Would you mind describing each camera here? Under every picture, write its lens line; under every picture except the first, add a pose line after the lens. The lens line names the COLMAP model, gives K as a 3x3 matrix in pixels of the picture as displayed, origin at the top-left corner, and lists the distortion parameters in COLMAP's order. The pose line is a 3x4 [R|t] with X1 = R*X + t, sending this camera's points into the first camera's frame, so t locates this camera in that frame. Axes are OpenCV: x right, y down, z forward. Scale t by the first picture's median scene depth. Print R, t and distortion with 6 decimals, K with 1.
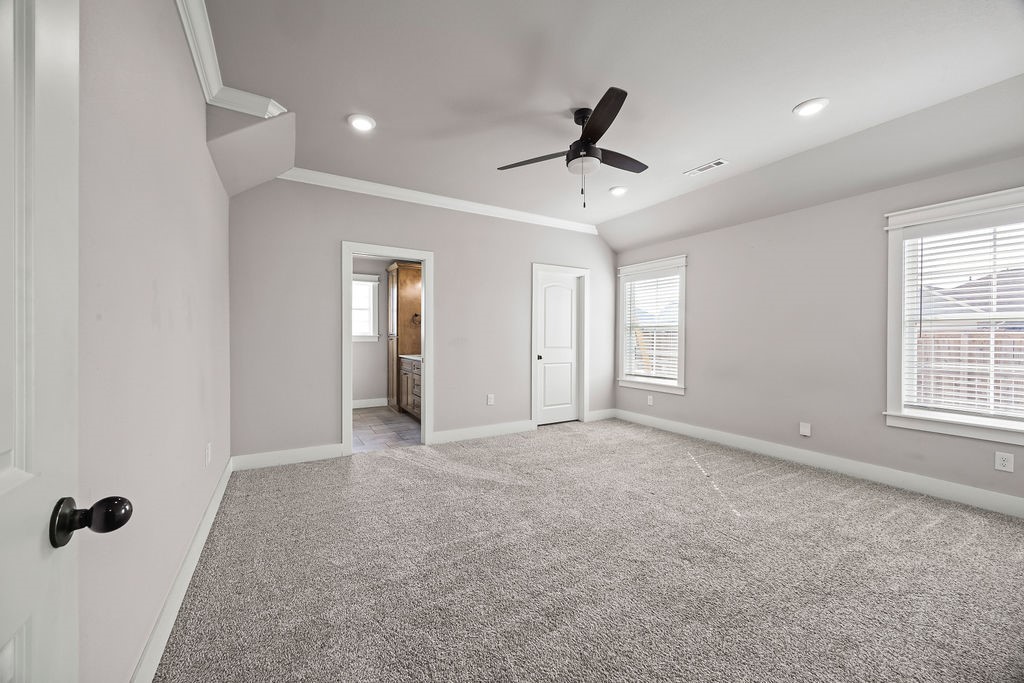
lens RADIAL K [[392.9, 0, 504.9], [0, 392.9, 335.3], [0, 0, 1]] dist [-0.001652, -0.000082]
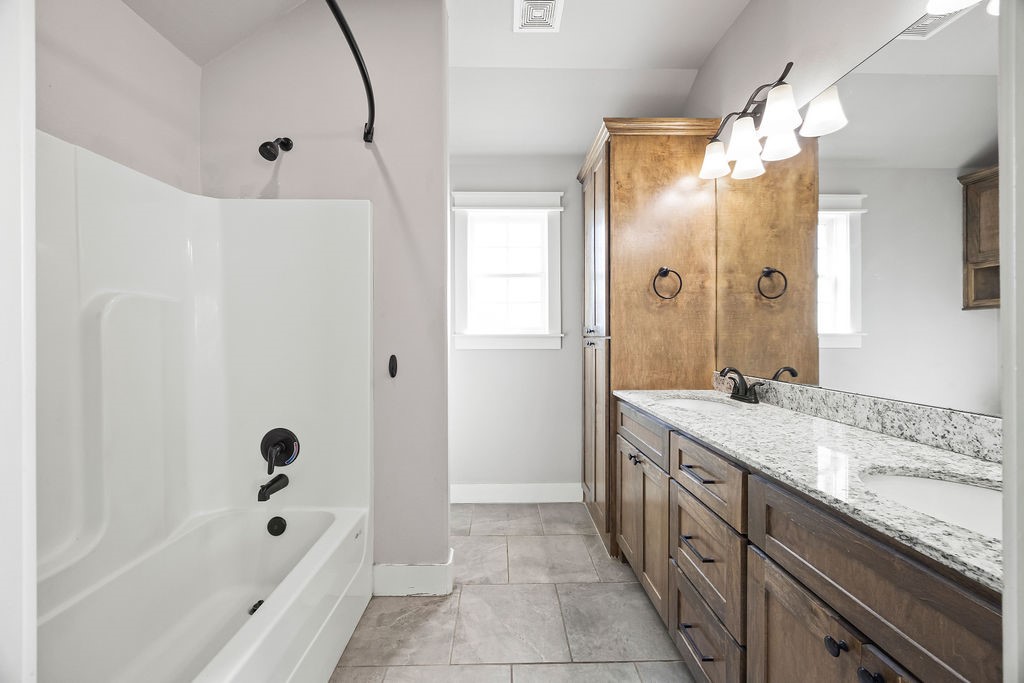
lens RADIAL K [[392.9, 0, 504.9], [0, 392.9, 335.3], [0, 0, 1]] dist [-0.001652, -0.000082]
pose [[0.874430, -0.003901, -0.485136, -0.171900], [0.003384, 0.999992, -0.001942, 0.002293], [0.485140, 0.000057, 0.874437, 0.606428]]
